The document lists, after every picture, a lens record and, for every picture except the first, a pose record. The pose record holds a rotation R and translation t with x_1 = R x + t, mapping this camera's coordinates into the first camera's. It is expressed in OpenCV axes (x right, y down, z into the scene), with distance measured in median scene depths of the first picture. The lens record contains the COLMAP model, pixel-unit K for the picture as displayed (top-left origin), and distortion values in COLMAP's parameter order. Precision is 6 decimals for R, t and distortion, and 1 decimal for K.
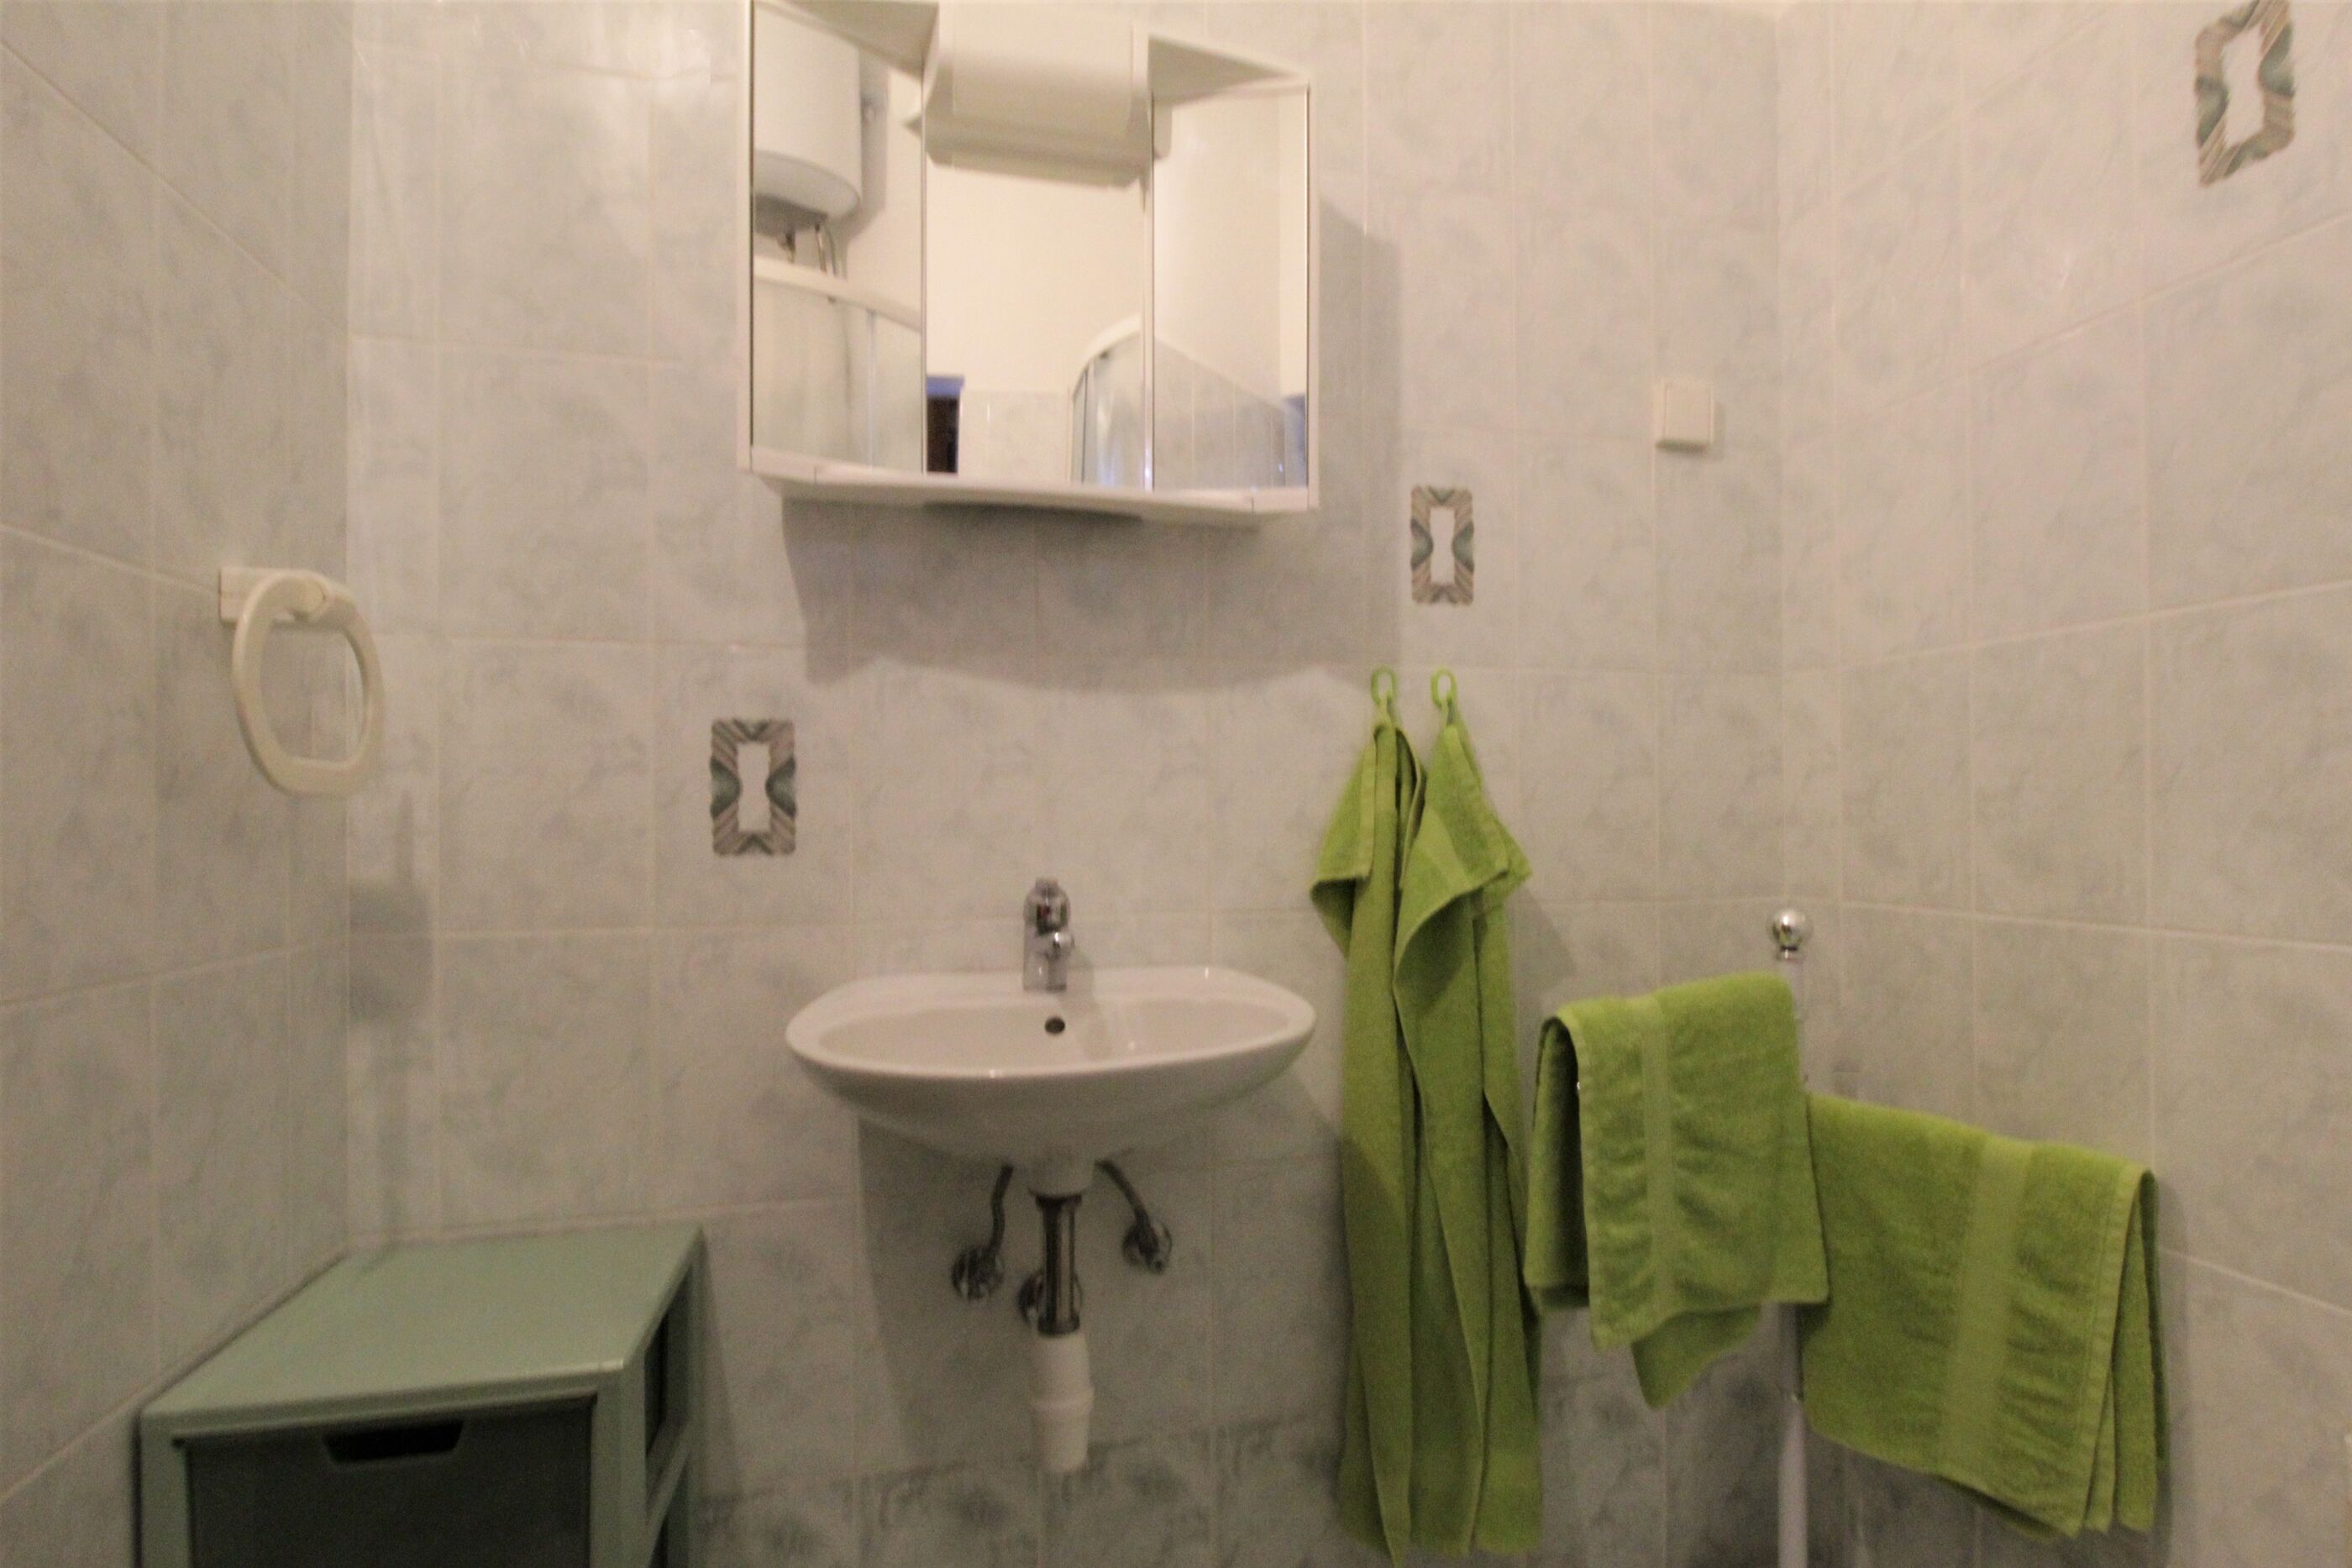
lens RADIAL K [[1167.4, 0, 1212.5], [0, 1167.4, 779.7], [0, 0, 1]] dist [0.002108, -0.012436]
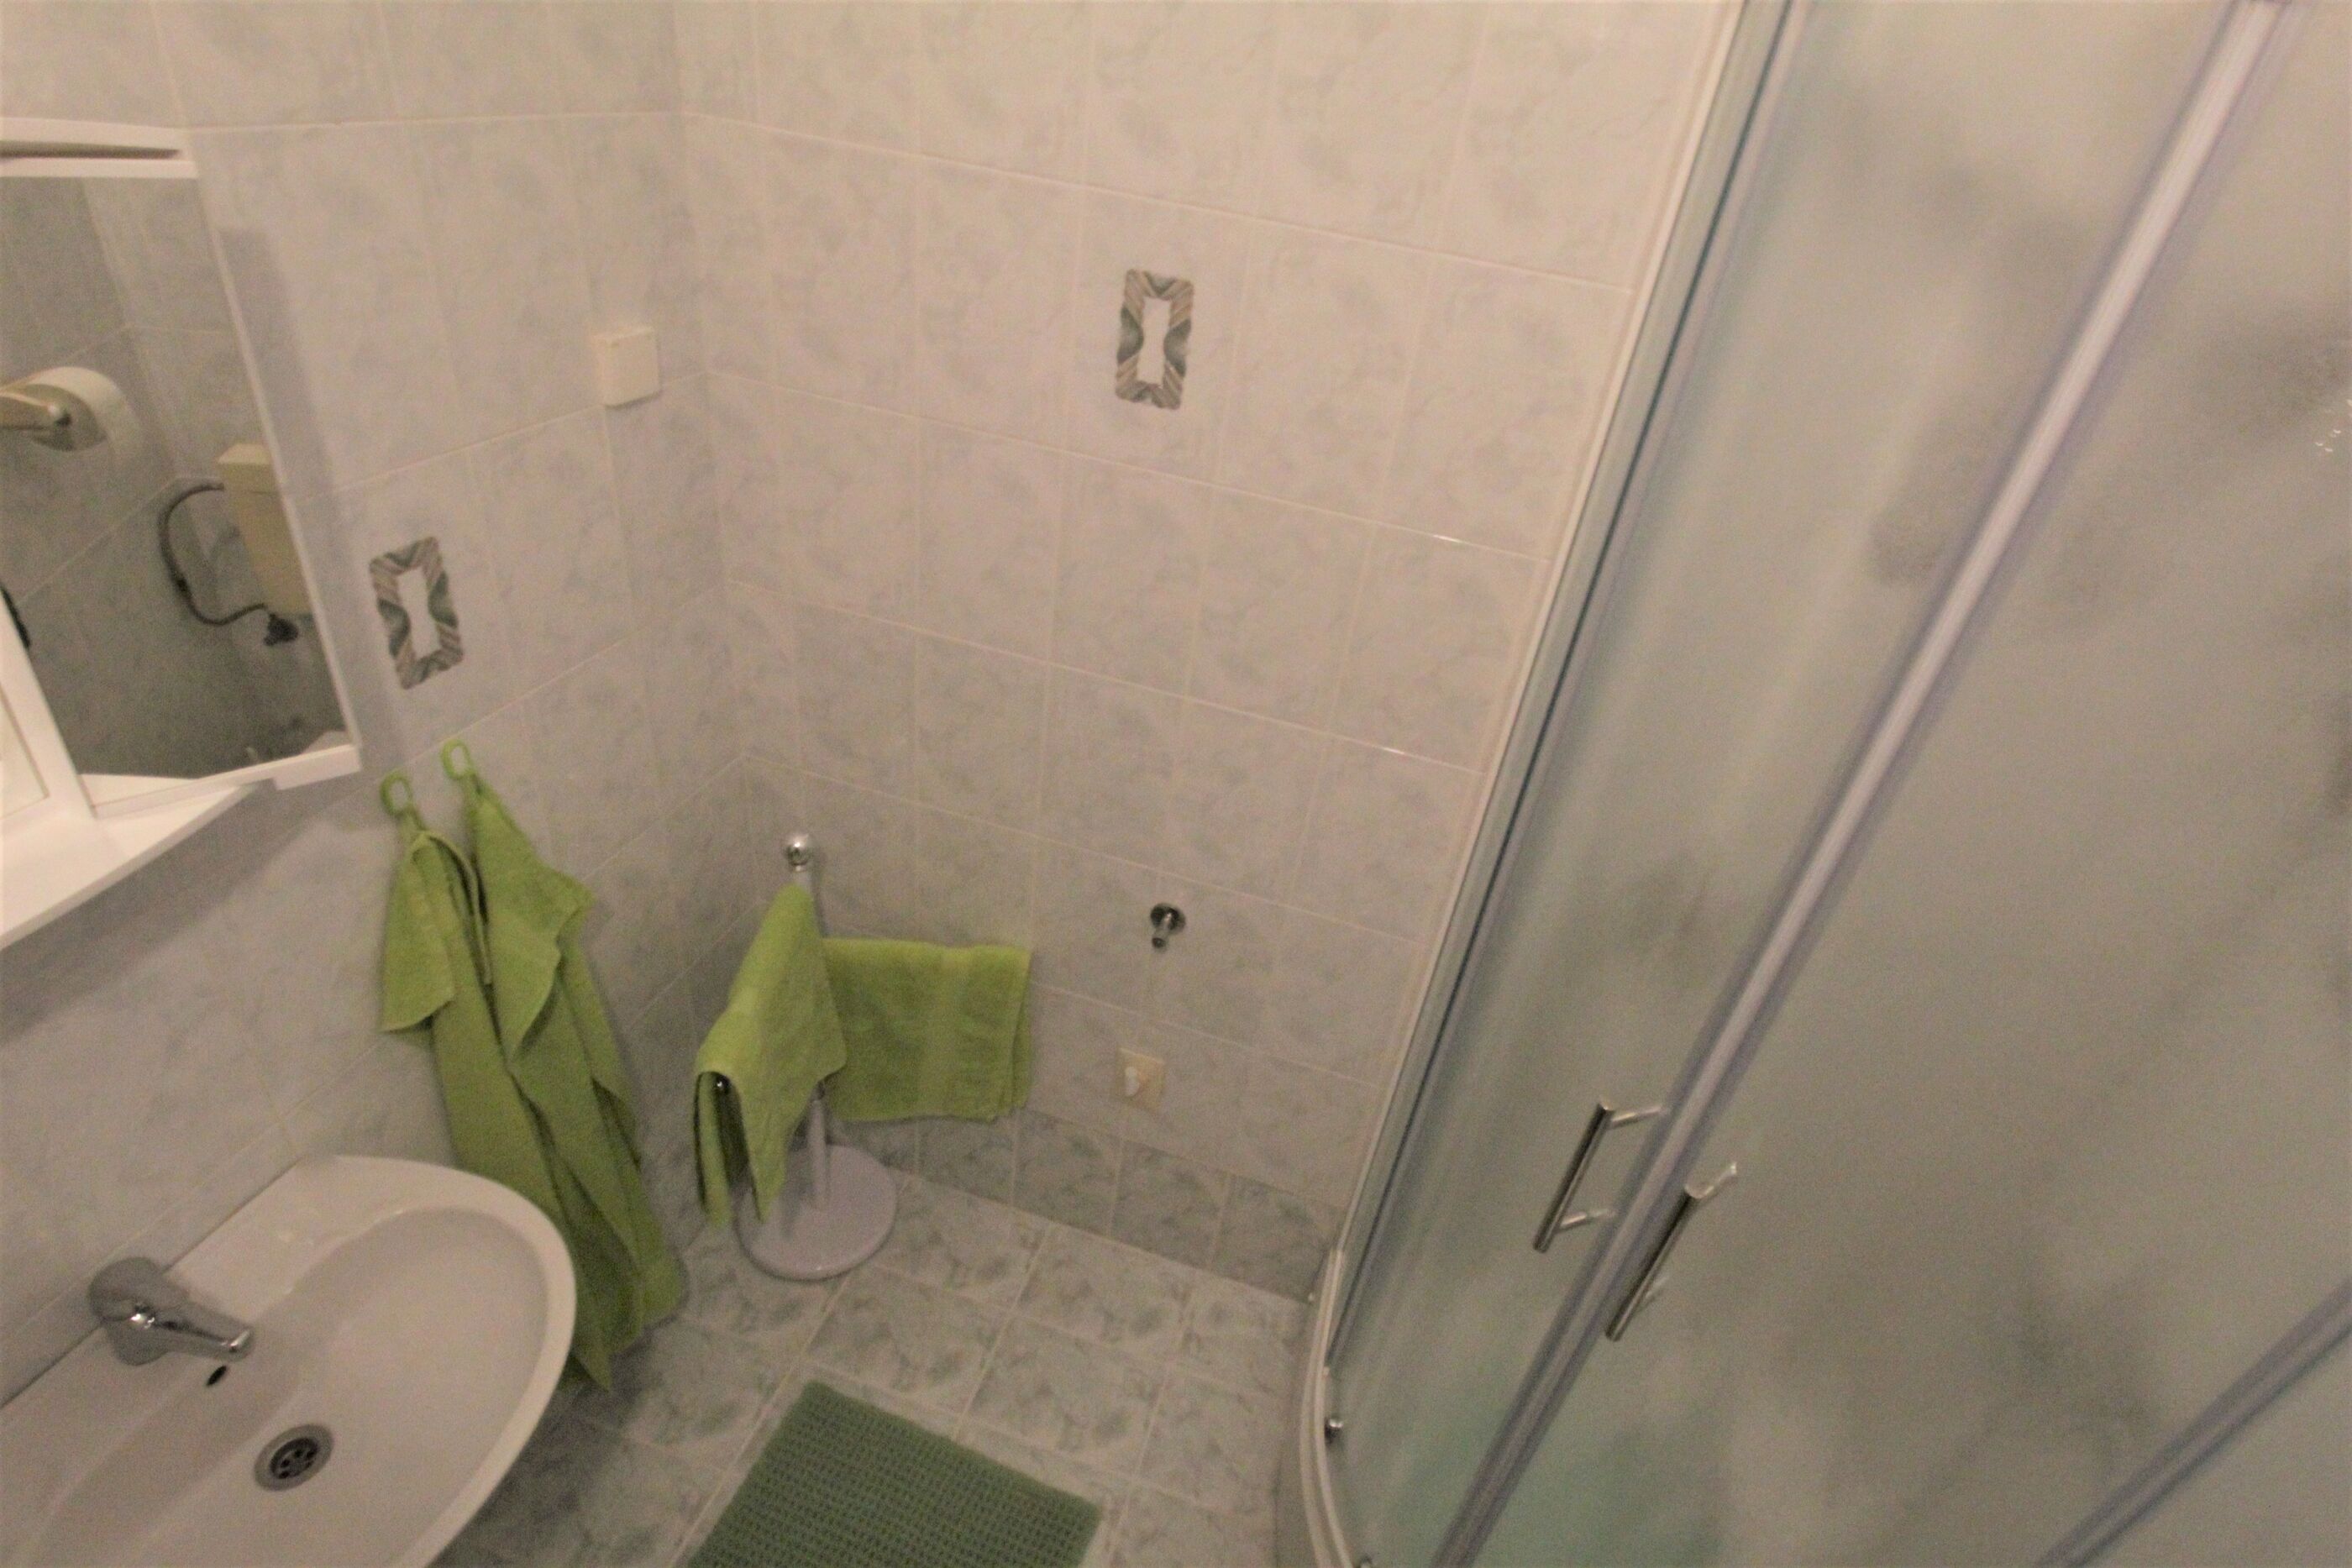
lens RADIAL K [[1192.4, 0, 1176.0], [0, 1192.4, 784.0], [0, 0, 1]] dist [-0.002602, -0.013282]
pose [[0.497180, -0.429952, 0.753626, -0.223476], [-0.127233, 0.823068, 0.553508, -0.652011], [-0.858268, -0.371079, 0.354509, 0.219490]]
